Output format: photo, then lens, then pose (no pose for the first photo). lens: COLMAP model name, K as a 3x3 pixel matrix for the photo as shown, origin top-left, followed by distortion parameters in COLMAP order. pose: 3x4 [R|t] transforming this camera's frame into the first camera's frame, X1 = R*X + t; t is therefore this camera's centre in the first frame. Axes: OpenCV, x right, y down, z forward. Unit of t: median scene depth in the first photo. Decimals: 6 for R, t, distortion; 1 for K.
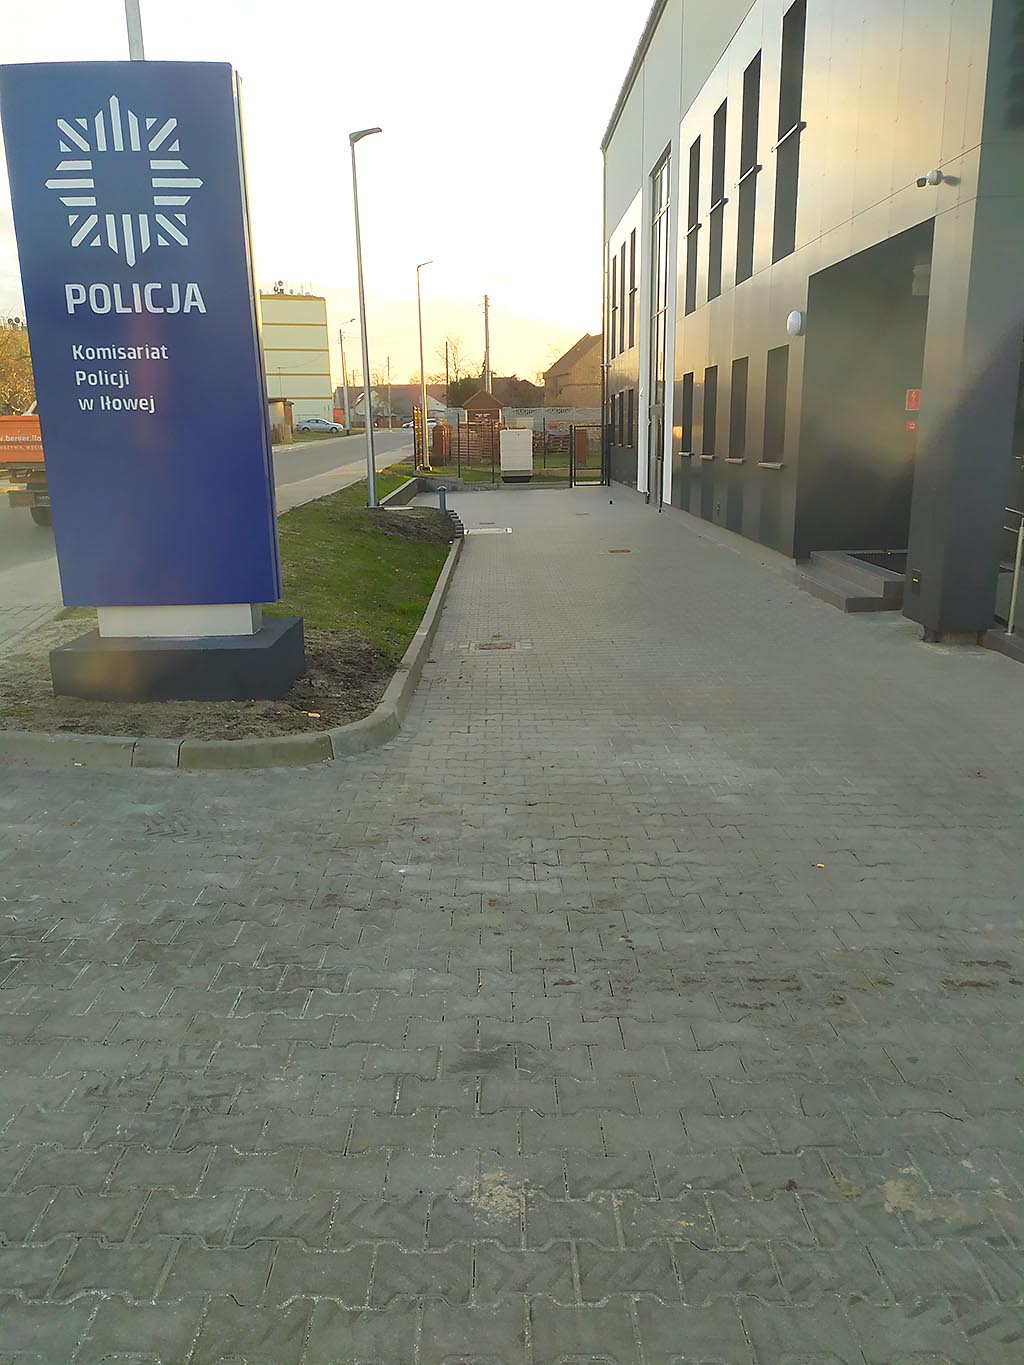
lens RADIAL K [[1022.8, 0, 522.0], [0, 1022.8, 685.9], [0, 0, 1]] dist [0.036701, -0.046812]
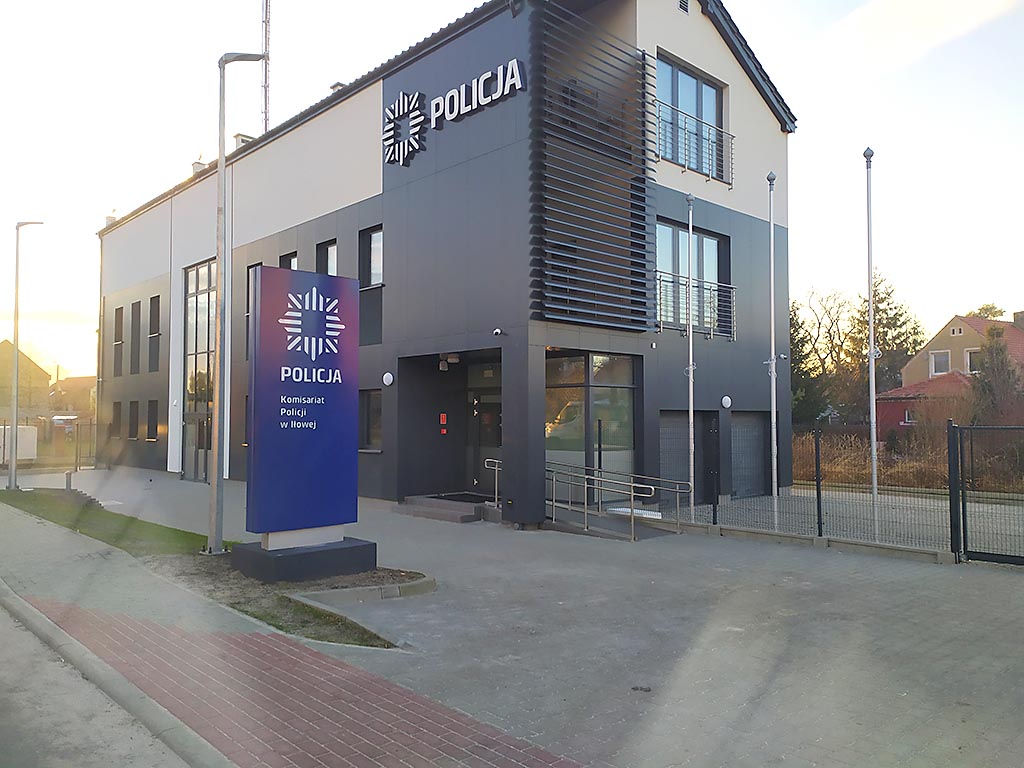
lens RADIAL K [[767.3, 0, 507.9], [0, 767.3, 385.4], [0, 0, 1]] dist [0.036701, -0.046812]
pose [[0.744418, 0.044470, 0.666231, -1.120661], [0.153290, 0.959748, -0.235342, 0.063871], [-0.649880, 0.277320, 0.707637, -0.334816]]
